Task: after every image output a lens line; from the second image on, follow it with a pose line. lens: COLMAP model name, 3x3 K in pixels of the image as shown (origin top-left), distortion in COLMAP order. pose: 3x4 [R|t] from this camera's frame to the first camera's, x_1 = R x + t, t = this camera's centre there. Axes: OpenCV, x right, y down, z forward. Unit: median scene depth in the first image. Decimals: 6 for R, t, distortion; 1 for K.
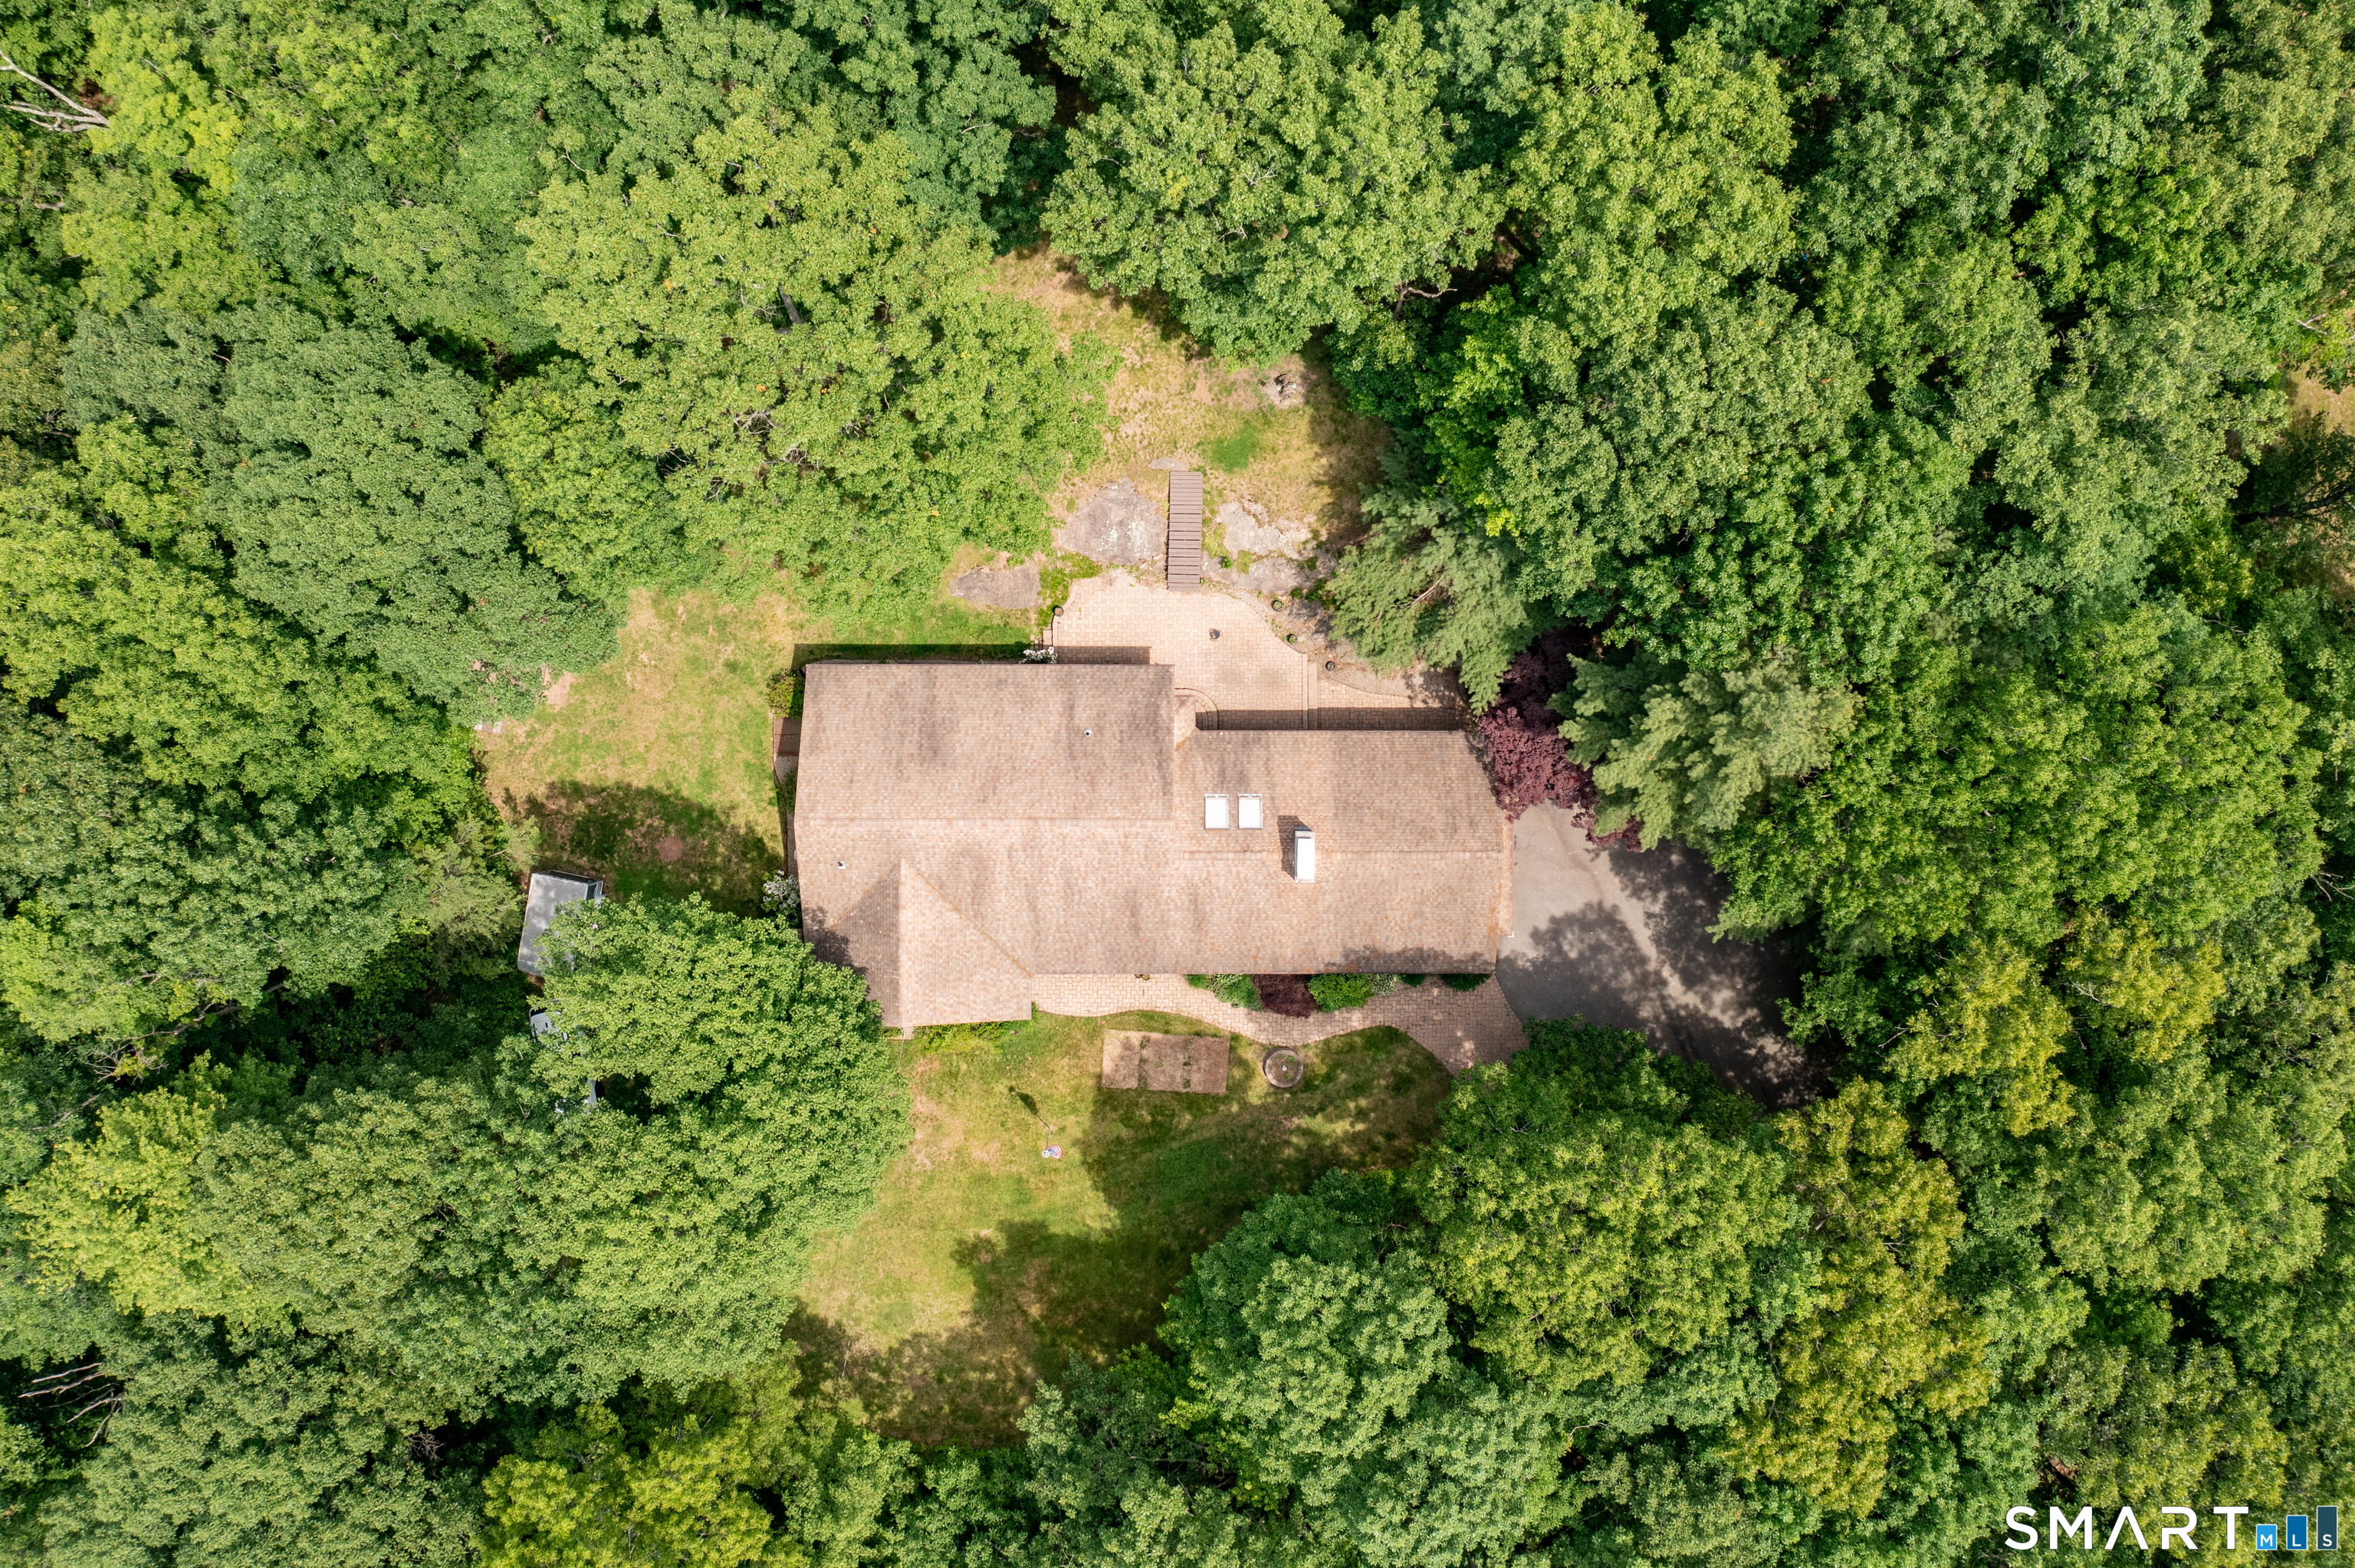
lens RADIAL K [[1861.6, 0, 1177.5], [0, 1861.6, 784.0], [0, 0, 1]] dist [0.000427, 0.000079]
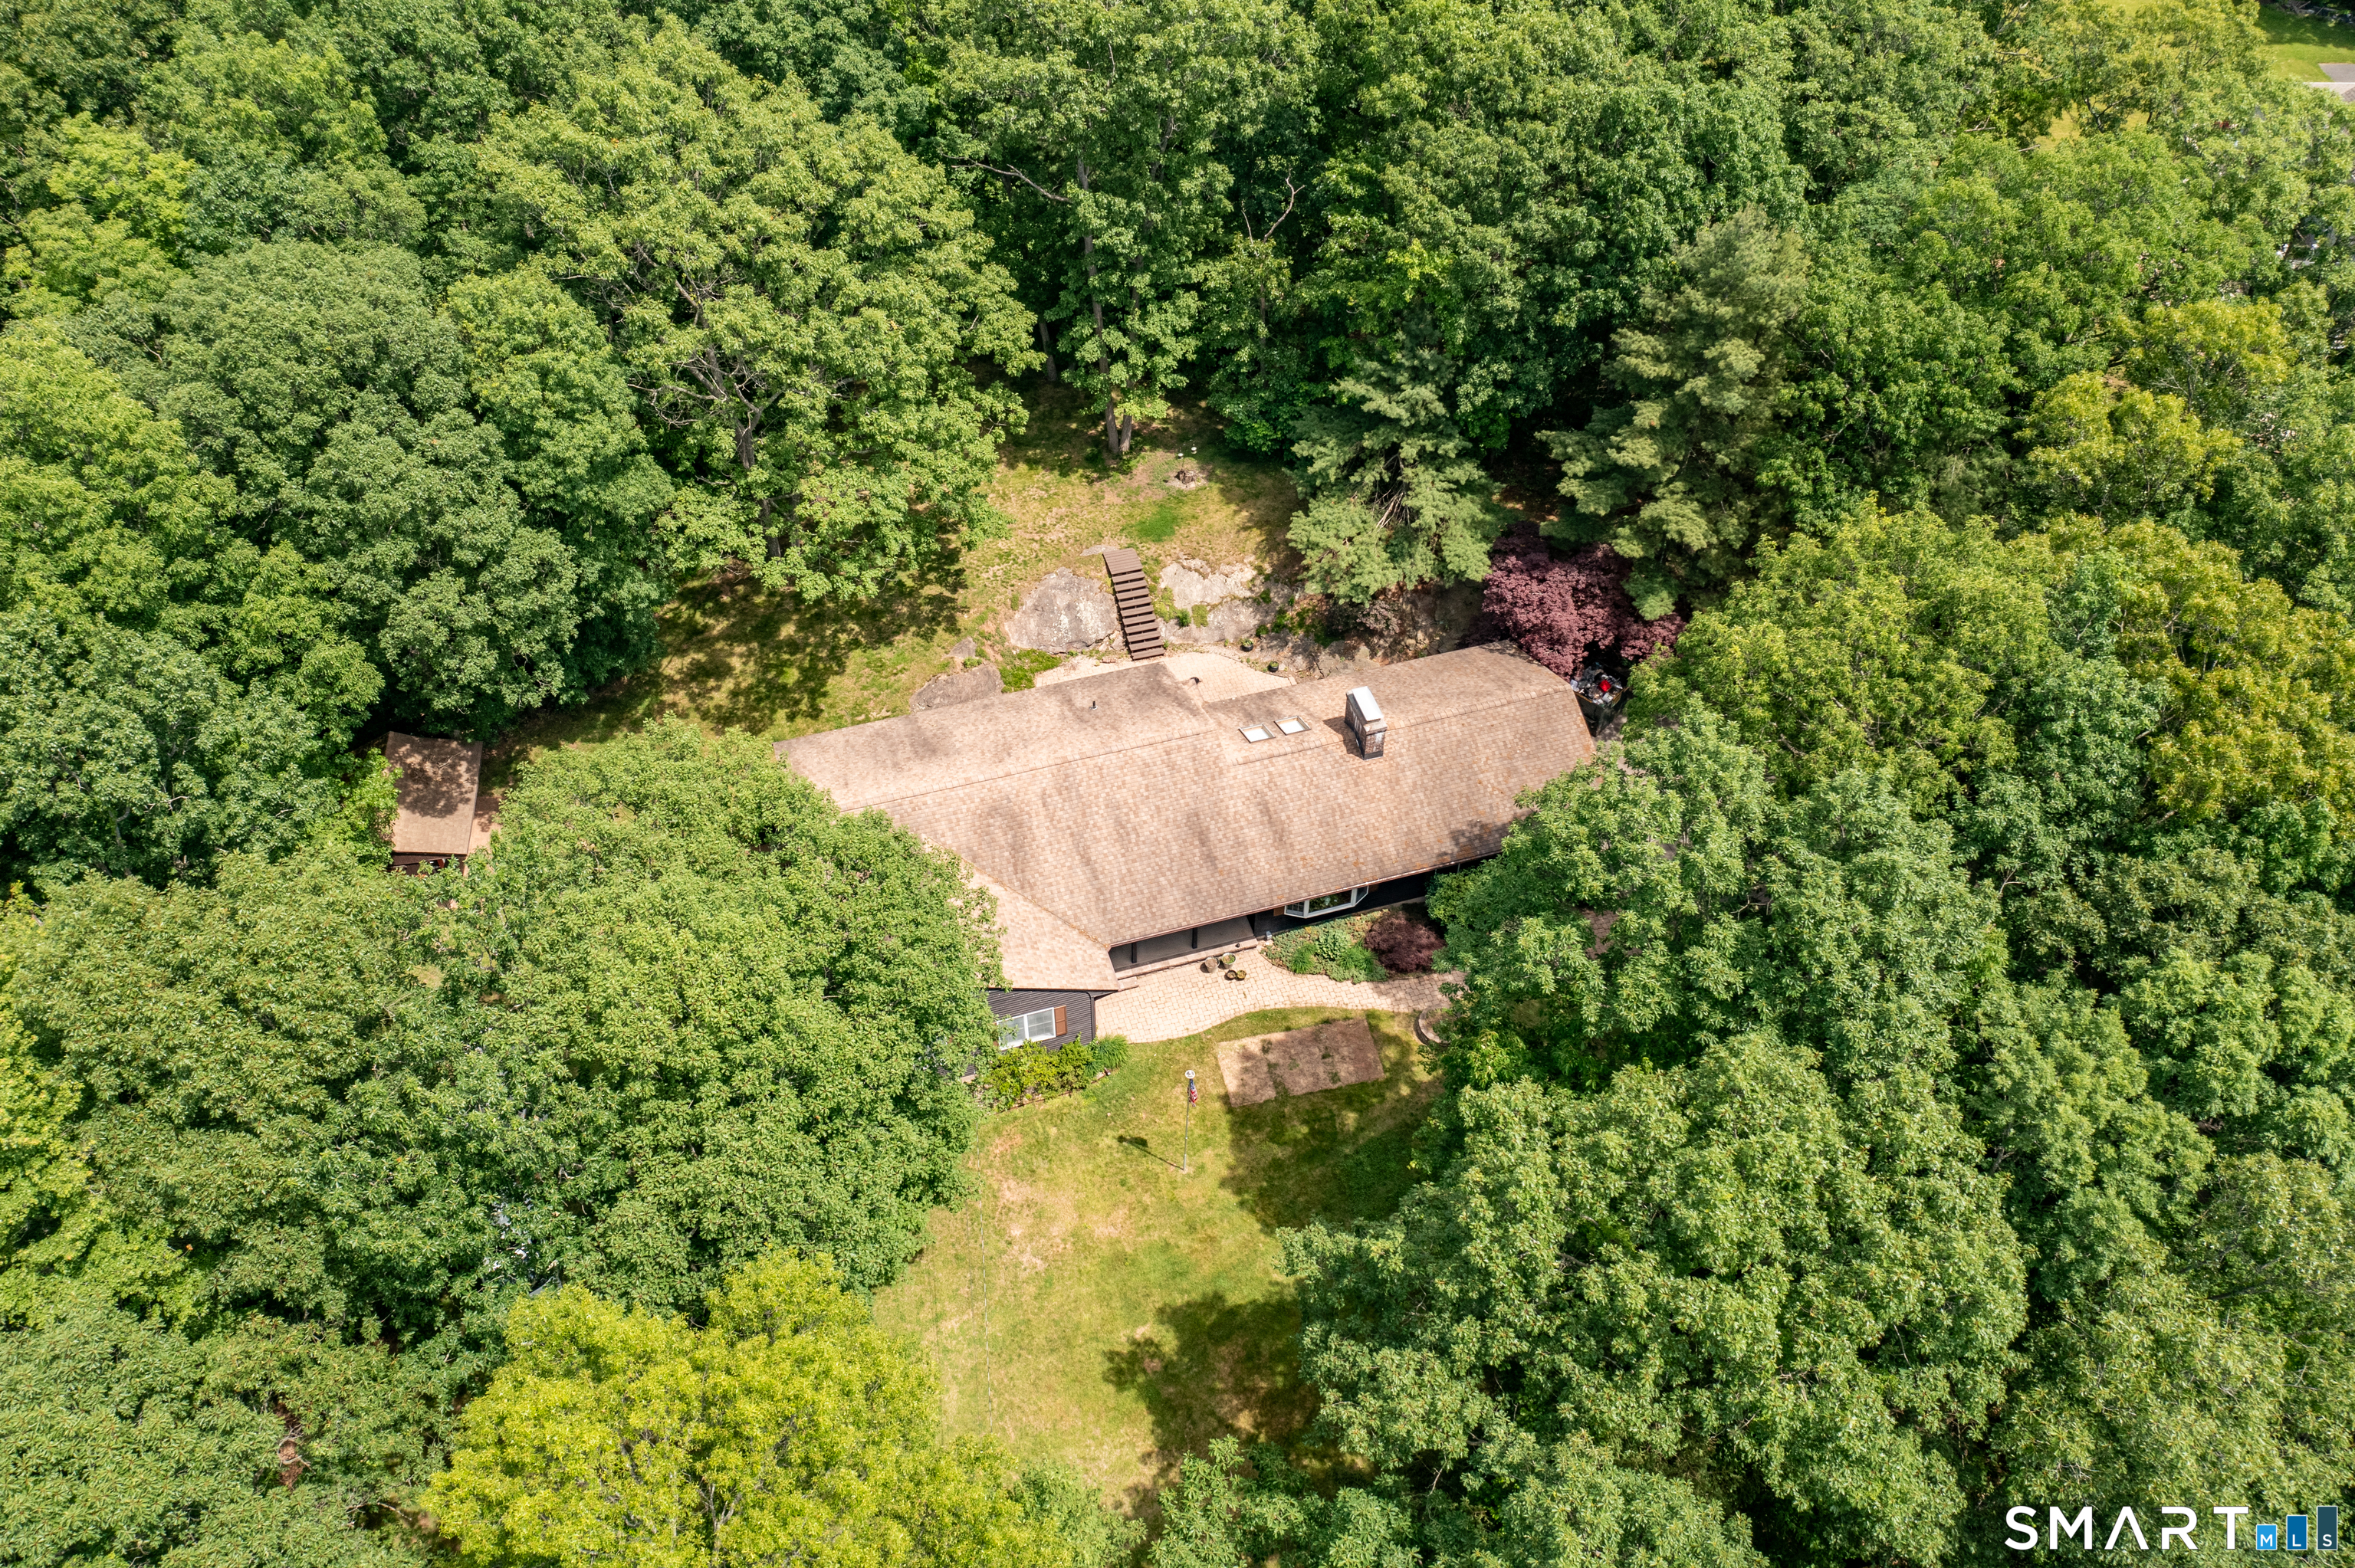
lens RADIAL K [[1861.6, 0, 1177.5], [0, 1861.6, 784.0], [0, 0, 1]] dist [0.000427, 0.000079]
pose [[0.954455, -0.220626, 0.200847, -0.188319], [0.298139, 0.679724, -0.670141, 0.582862], [0.011330, 0.699500, 0.714543, 0.356823]]
